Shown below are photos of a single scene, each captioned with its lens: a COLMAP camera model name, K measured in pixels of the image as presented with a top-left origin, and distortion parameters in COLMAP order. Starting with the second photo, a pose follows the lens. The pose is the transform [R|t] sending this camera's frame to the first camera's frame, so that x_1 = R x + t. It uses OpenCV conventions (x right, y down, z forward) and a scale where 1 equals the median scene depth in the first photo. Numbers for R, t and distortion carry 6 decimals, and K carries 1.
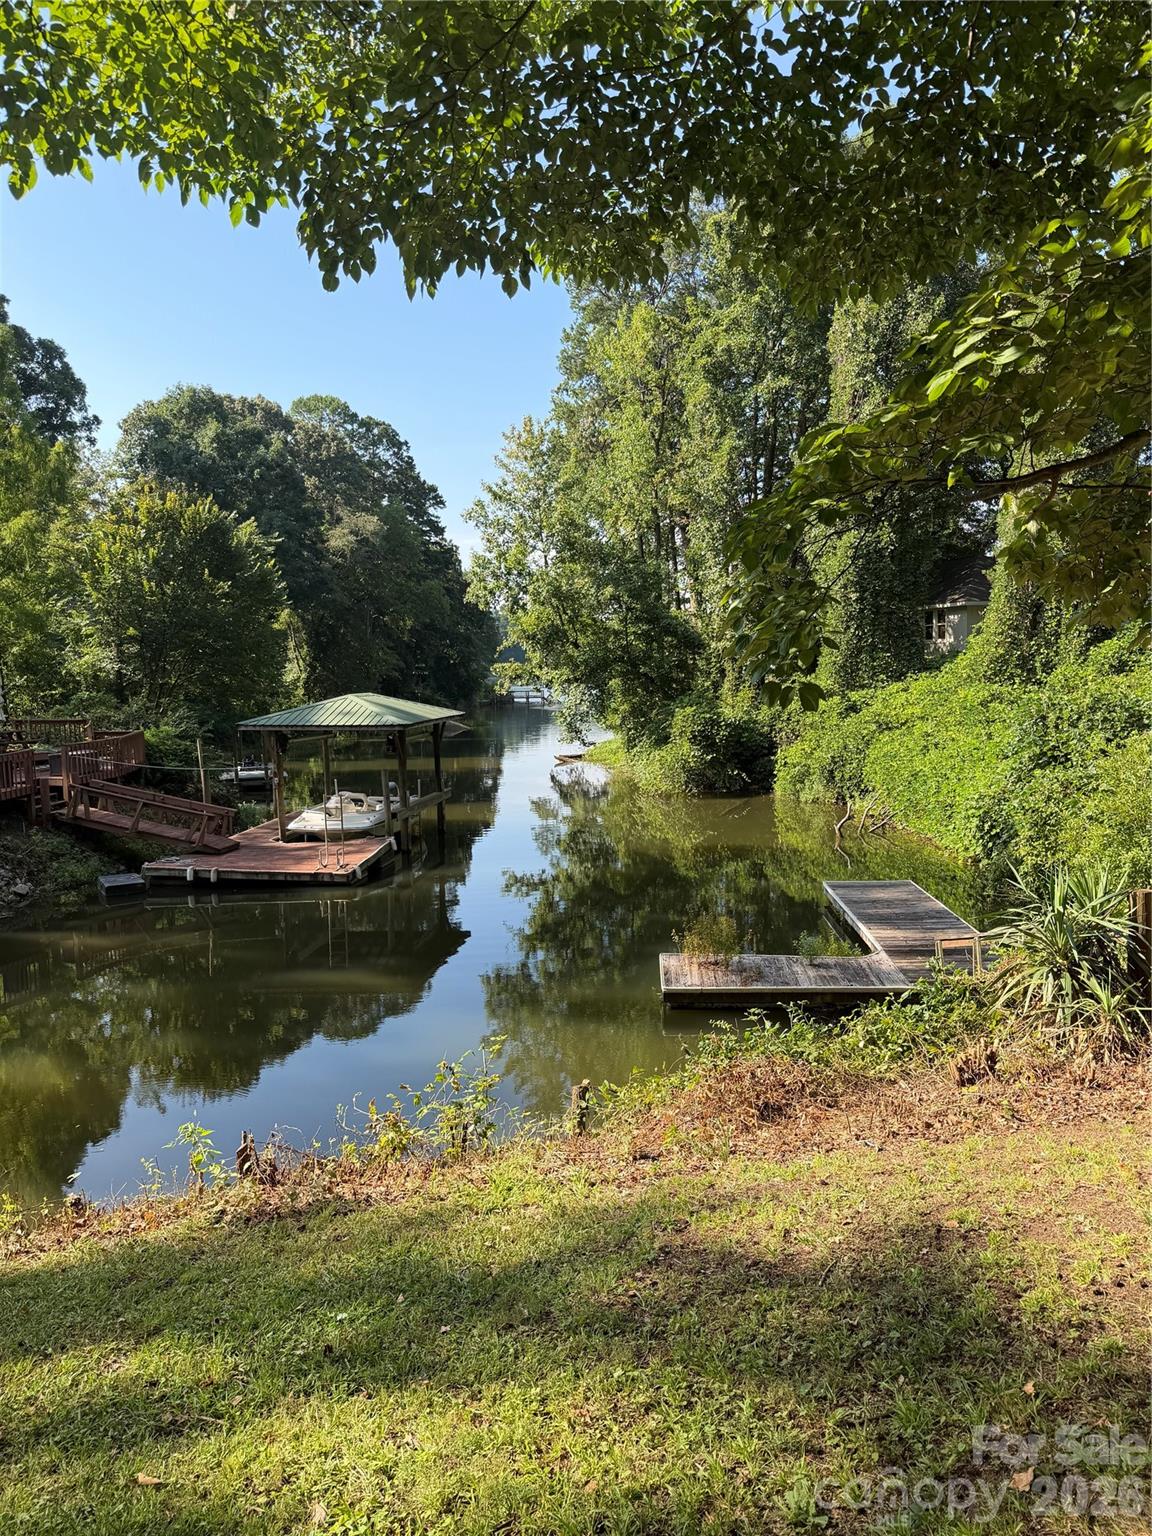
lens RADIAL K [[1123.3, 0, 572.6], [0, 1123.3, 744.8], [0, 0, 1]] dist [0.179856, -0.417562]
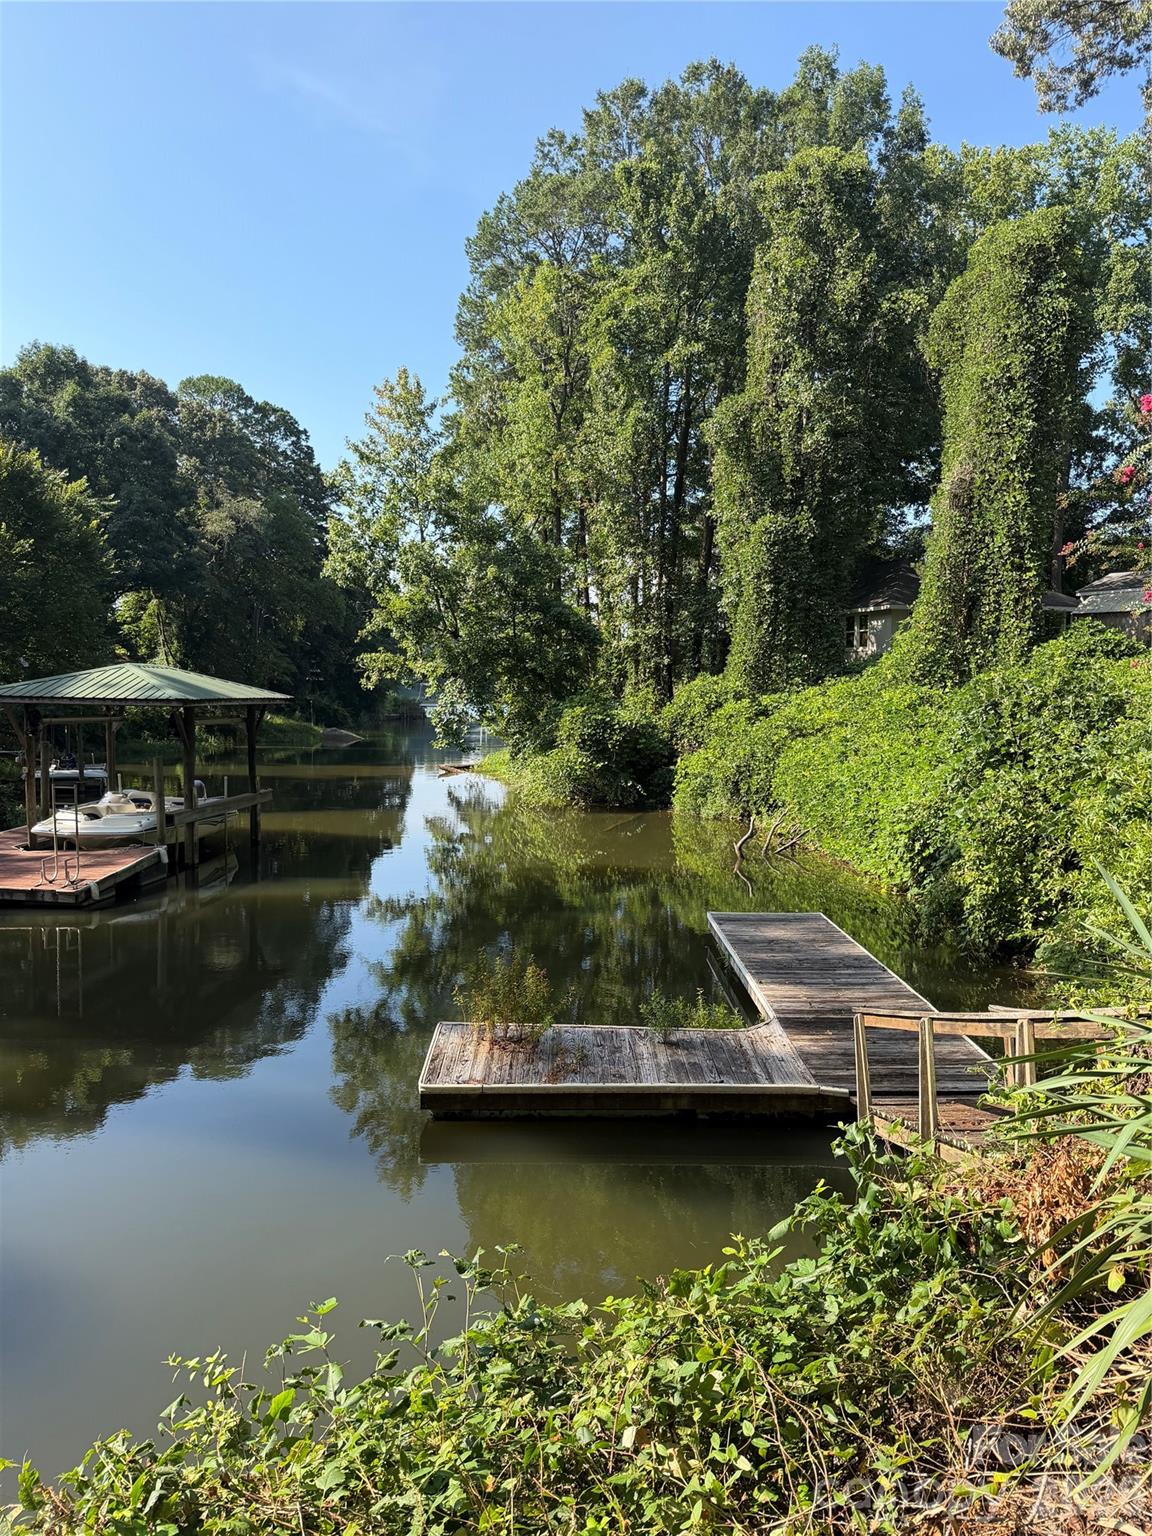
lens RADIAL K [[1123.3, 0, 572.6], [0, 1123.3, 744.8], [0, 0, 1]] dist [0.179856, -0.417562]
pose [[0.997448, 0.028200, 0.065598, 0.042836], [-0.026741, 0.999377, -0.023016, 0.015690], [-0.066206, 0.021203, 0.997581, 0.138325]]
